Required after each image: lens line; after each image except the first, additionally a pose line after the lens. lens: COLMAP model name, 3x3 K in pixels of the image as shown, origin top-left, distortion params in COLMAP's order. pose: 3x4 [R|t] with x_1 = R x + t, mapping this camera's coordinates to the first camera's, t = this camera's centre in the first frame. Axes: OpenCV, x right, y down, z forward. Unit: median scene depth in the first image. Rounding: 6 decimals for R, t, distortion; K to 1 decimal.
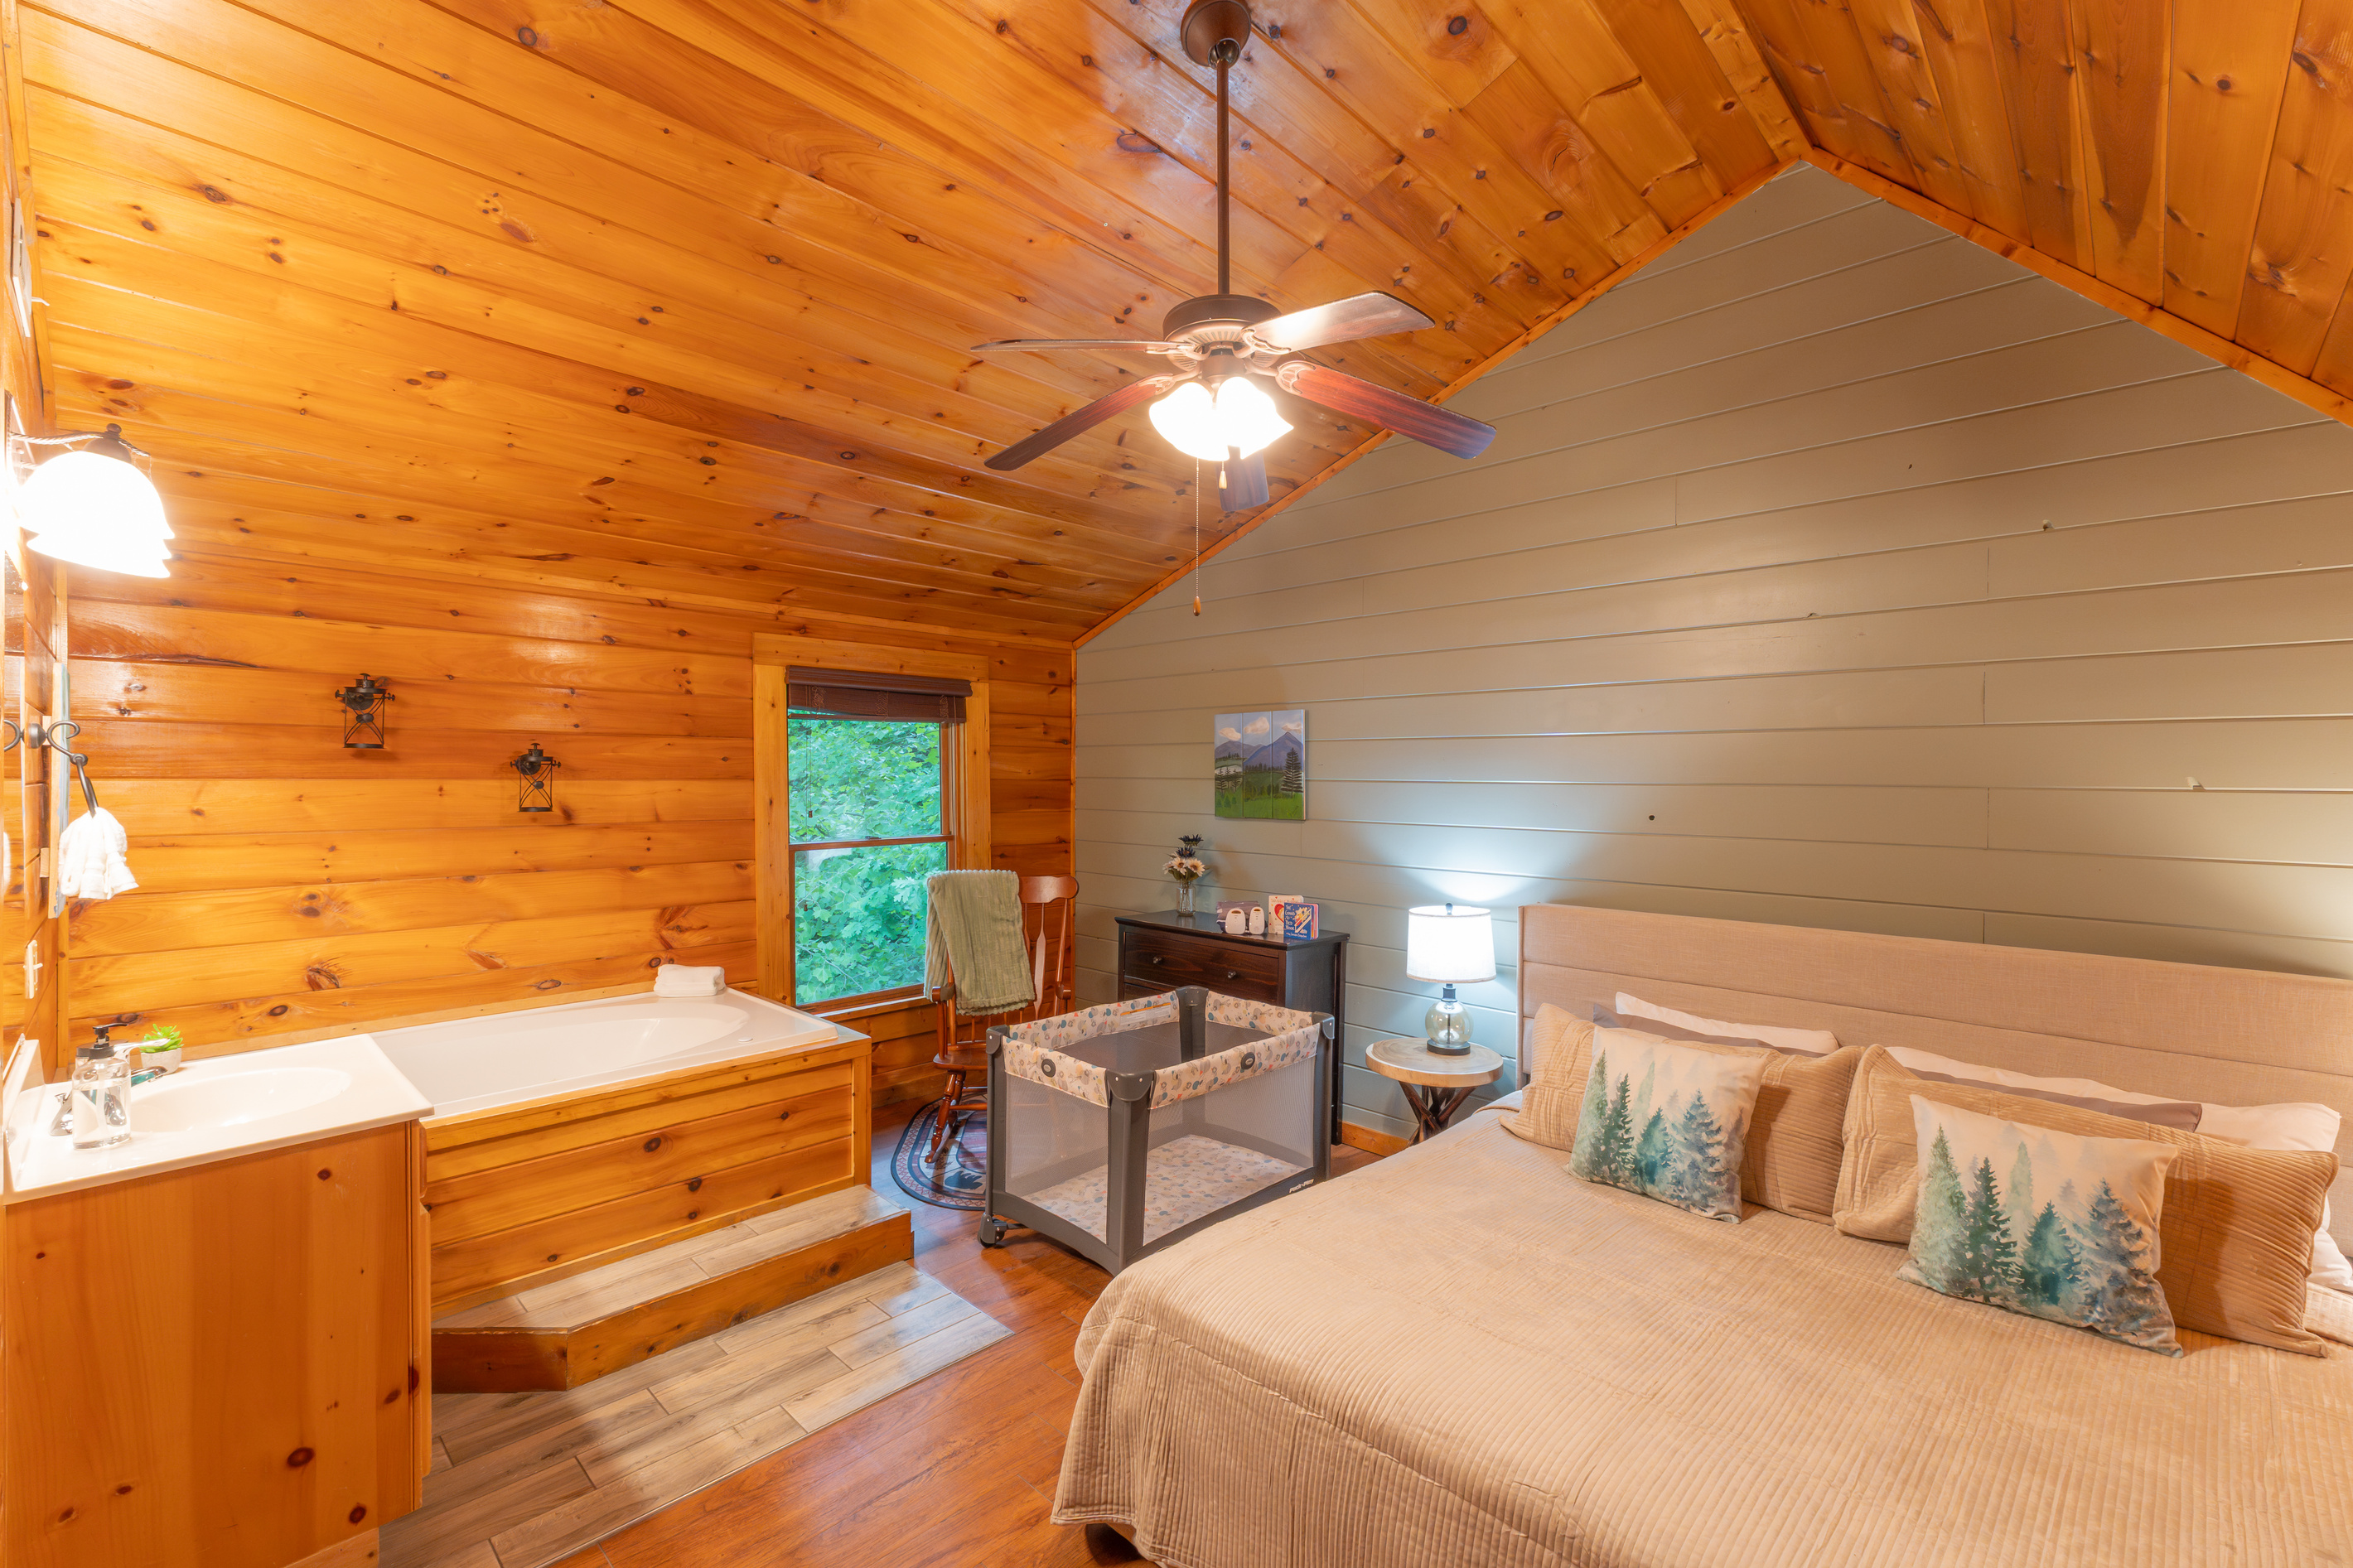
lens RADIAL K [[988.3, 0, 1176.5], [0, 988.3, 784.0], [0, 0, 1]] dist [0.009500, 0.000399]
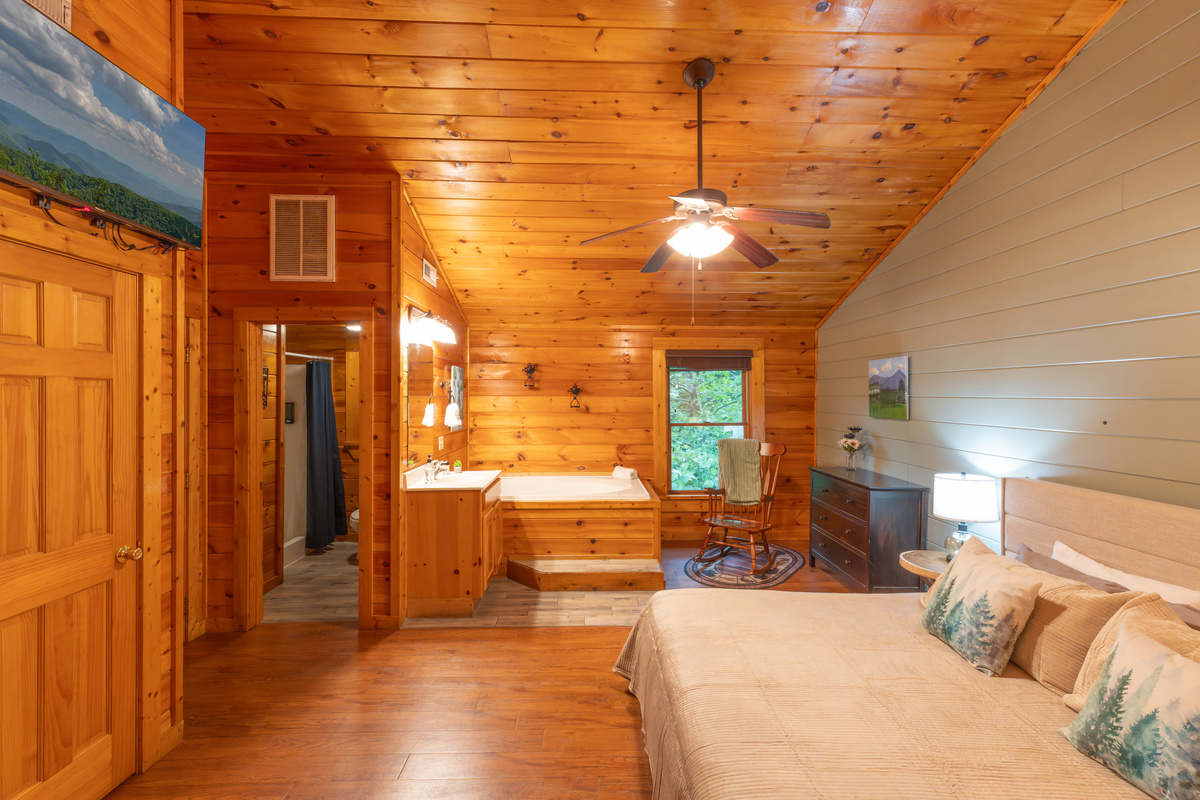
lens RADIAL K [[504.1, 0, 600.0], [0, 504.1, 400.0], [0, 0, 1]] dist [0.009500, 0.000399]
pose [[0.720273, 0.004453, -0.693677, 0.472538], [-0.004776, 0.999988, 0.001460, 0.004053], [0.693675, 0.002261, 0.720285, -0.009448]]
